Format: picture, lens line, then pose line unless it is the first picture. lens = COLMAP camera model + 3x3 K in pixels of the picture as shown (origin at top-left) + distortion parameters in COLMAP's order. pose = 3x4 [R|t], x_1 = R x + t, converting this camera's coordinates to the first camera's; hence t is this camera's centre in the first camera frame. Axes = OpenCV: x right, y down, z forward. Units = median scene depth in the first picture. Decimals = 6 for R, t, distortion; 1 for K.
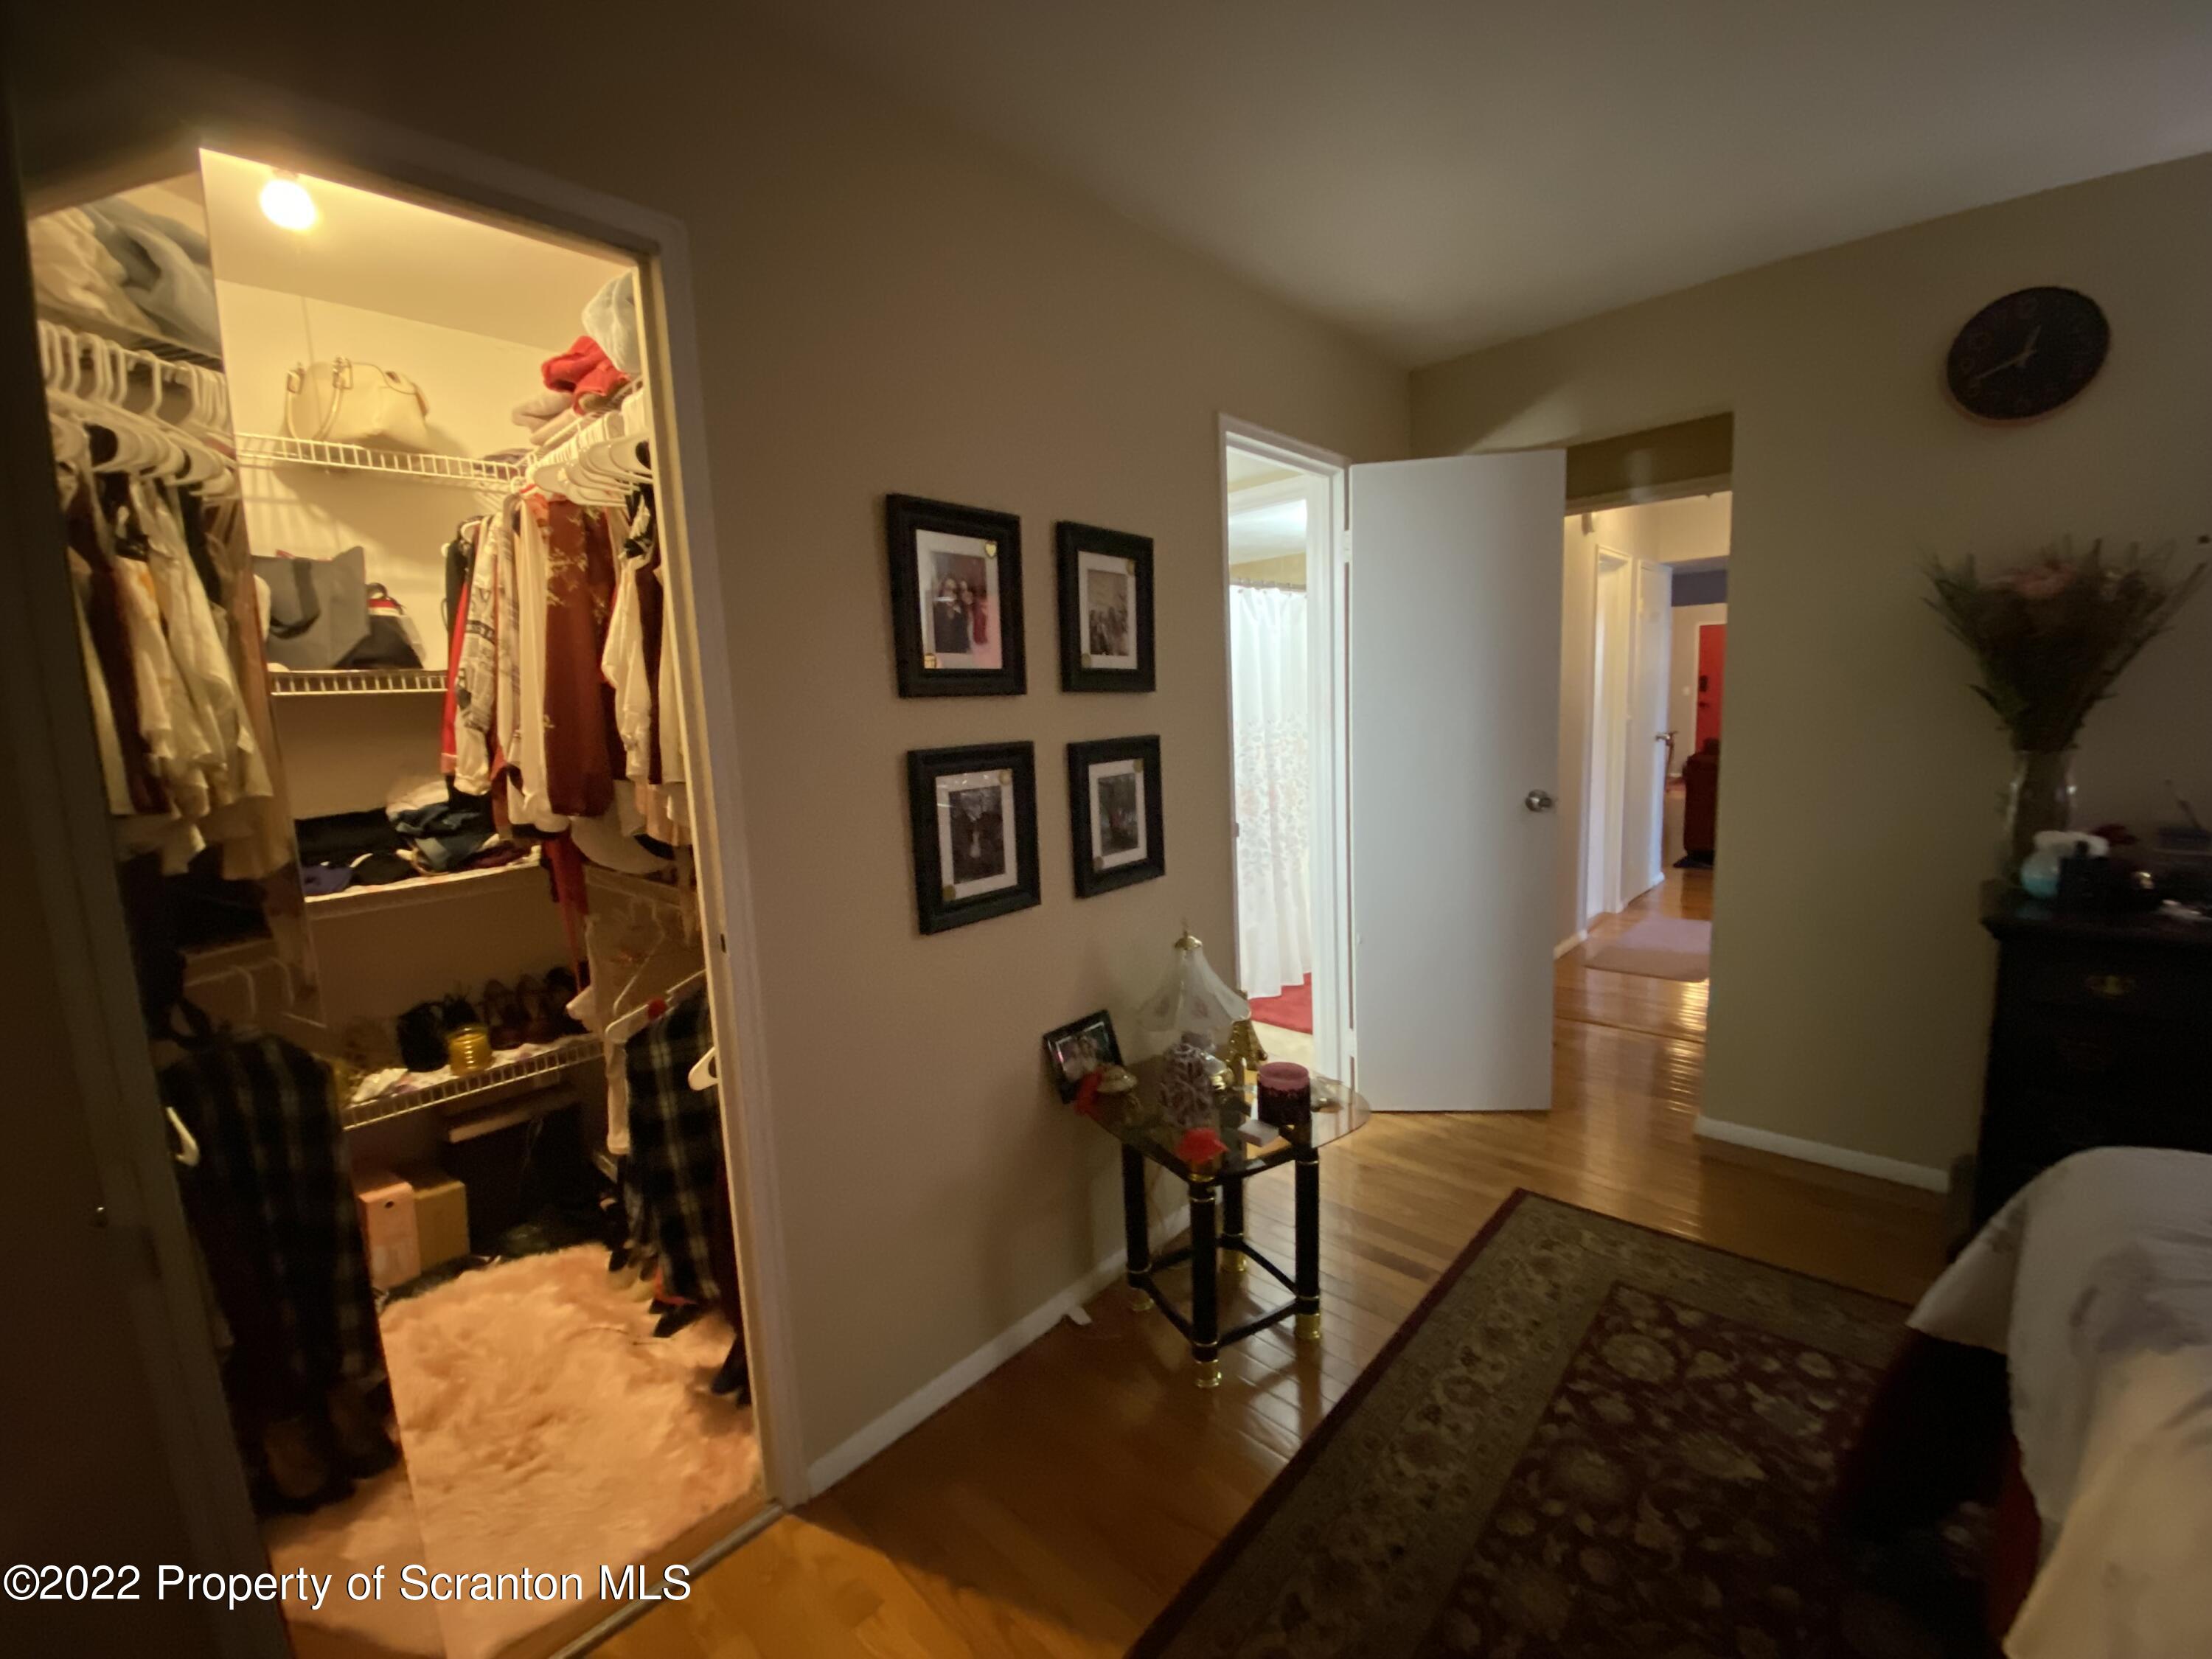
lens RADIAL K [[898.2, 0, 1105.1], [0, 898.2, 830.0], [0, 0, 1]] dist [0.019207, -0.020042]
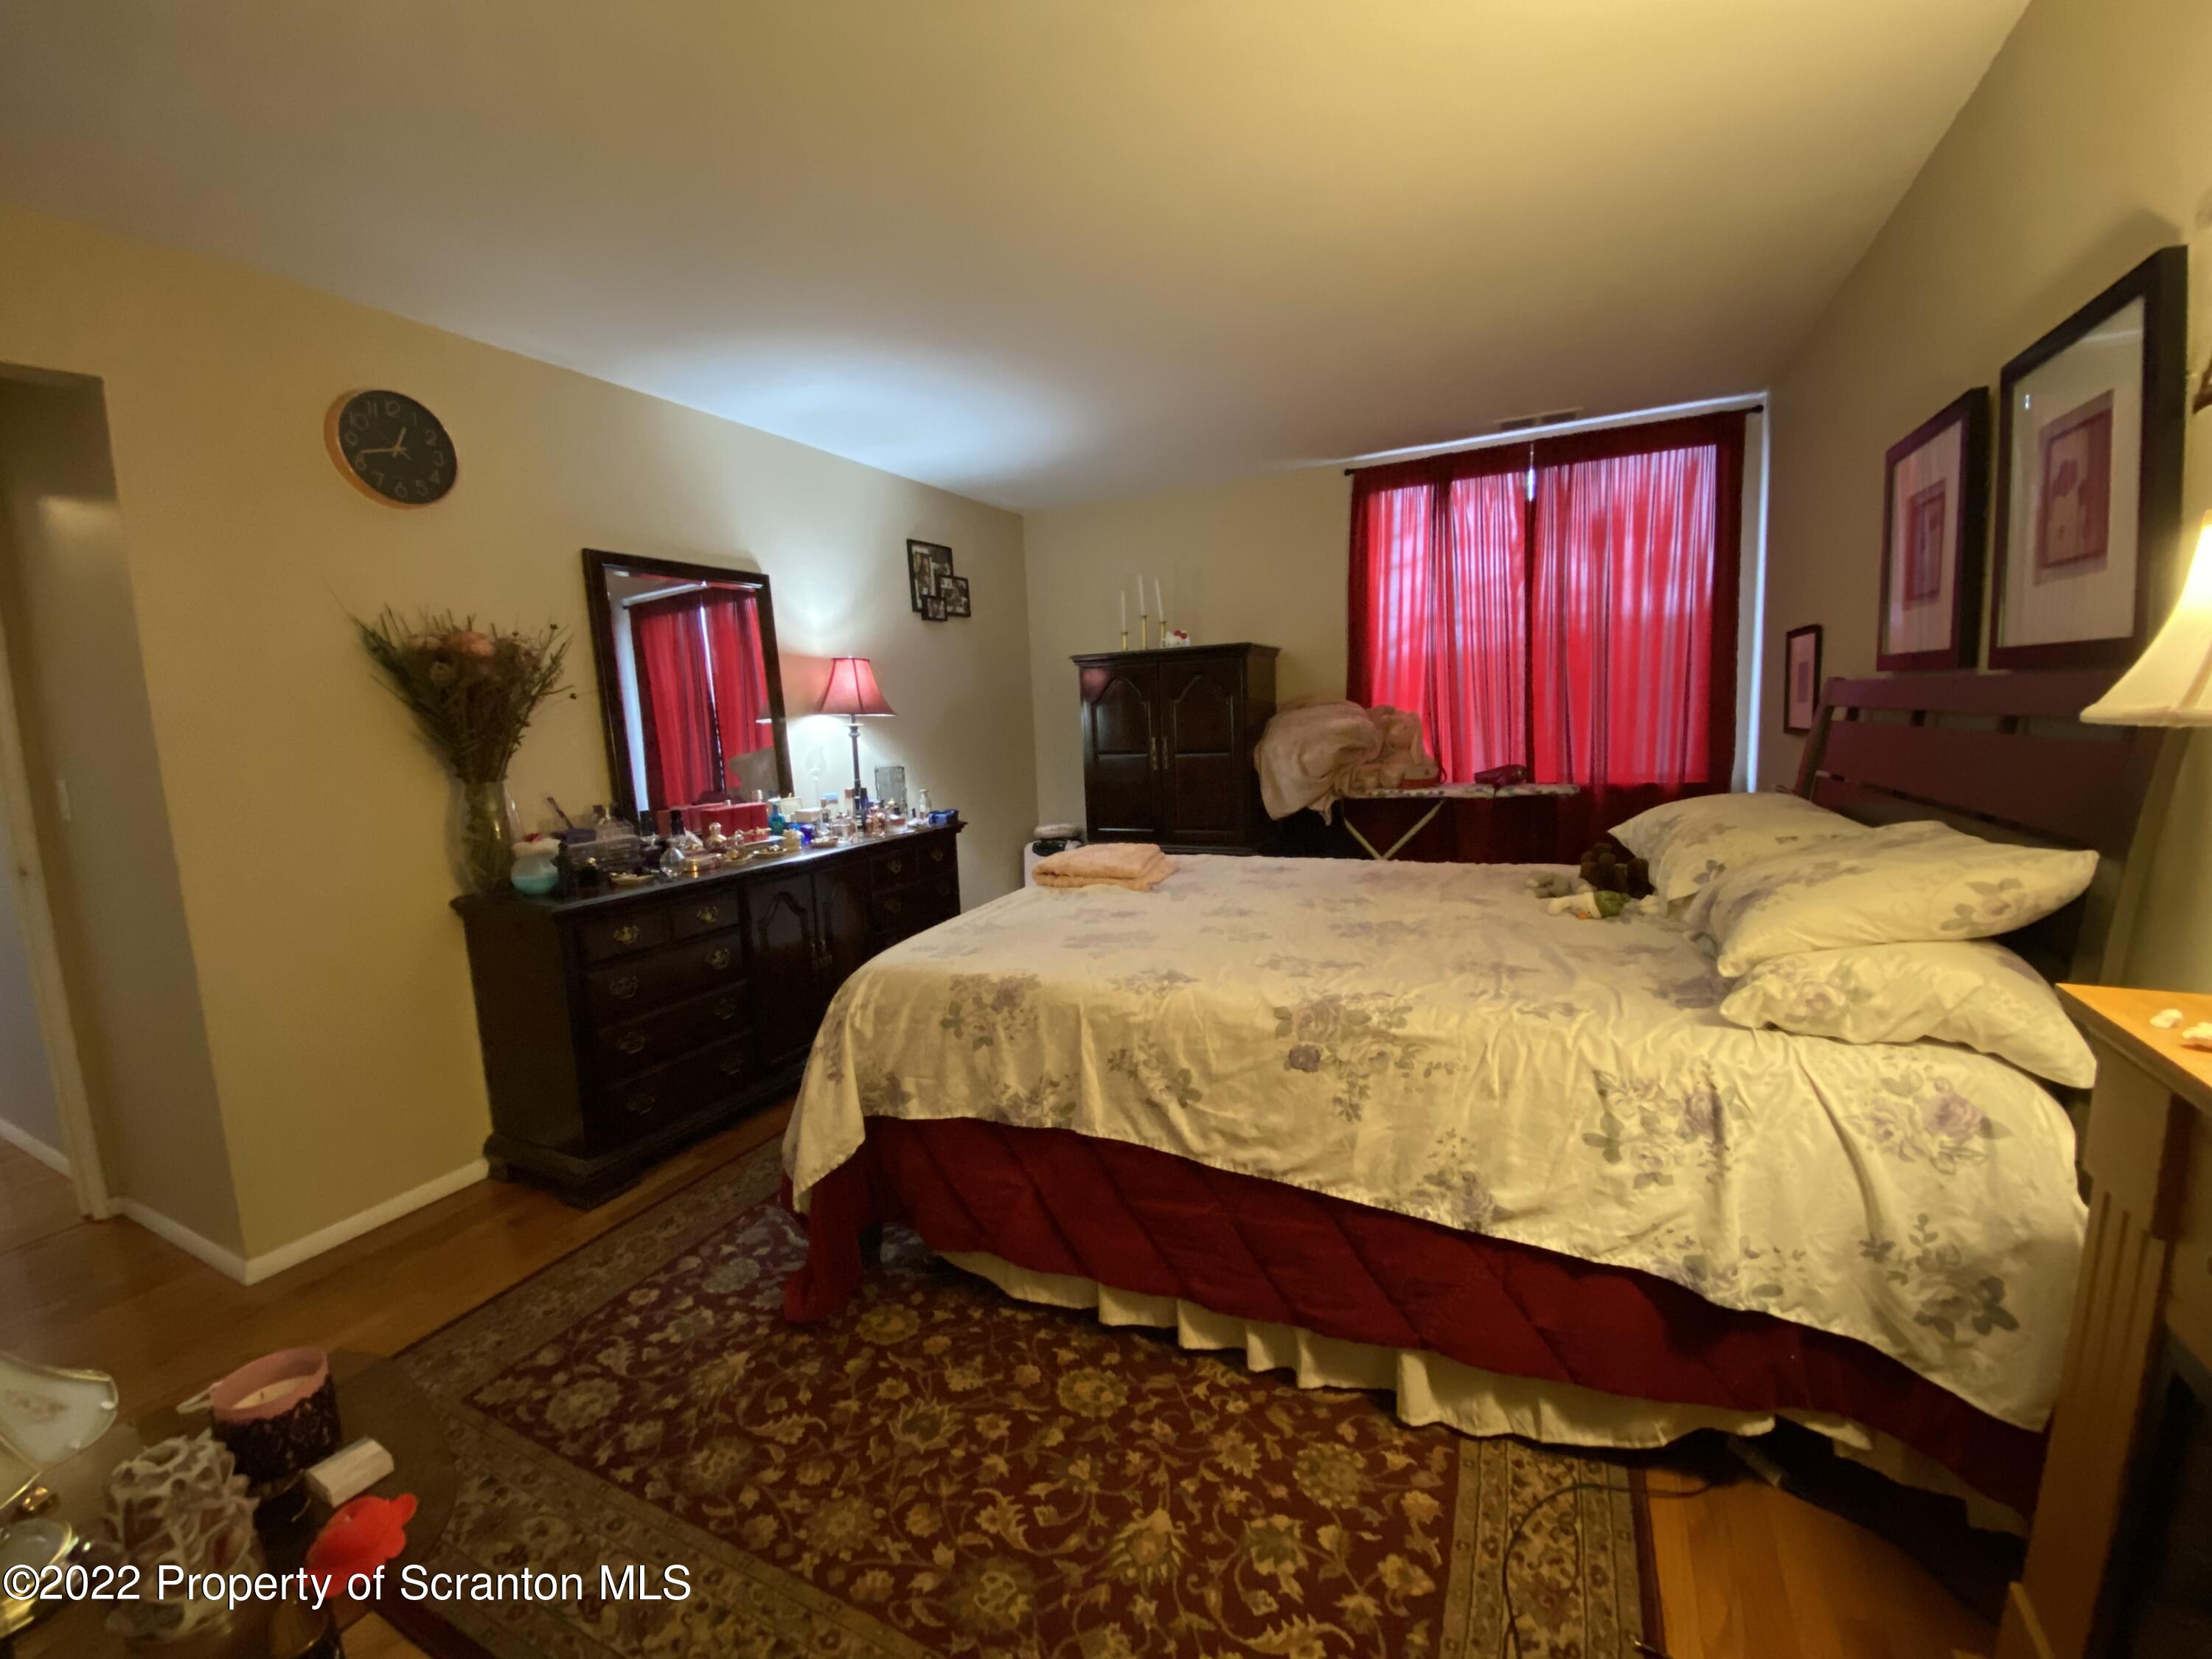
lens RADIAL K [[898.2, 0, 1105.1], [0, 898.2, 830.0], [0, 0, 1]] dist [0.019207, -0.020042]
pose [[-0.274782, -0.074966, 0.958579, -0.405162], [0.185482, 0.974097, 0.129349, -0.029007], [-0.943446, 0.213342, -0.253760, 0.549433]]
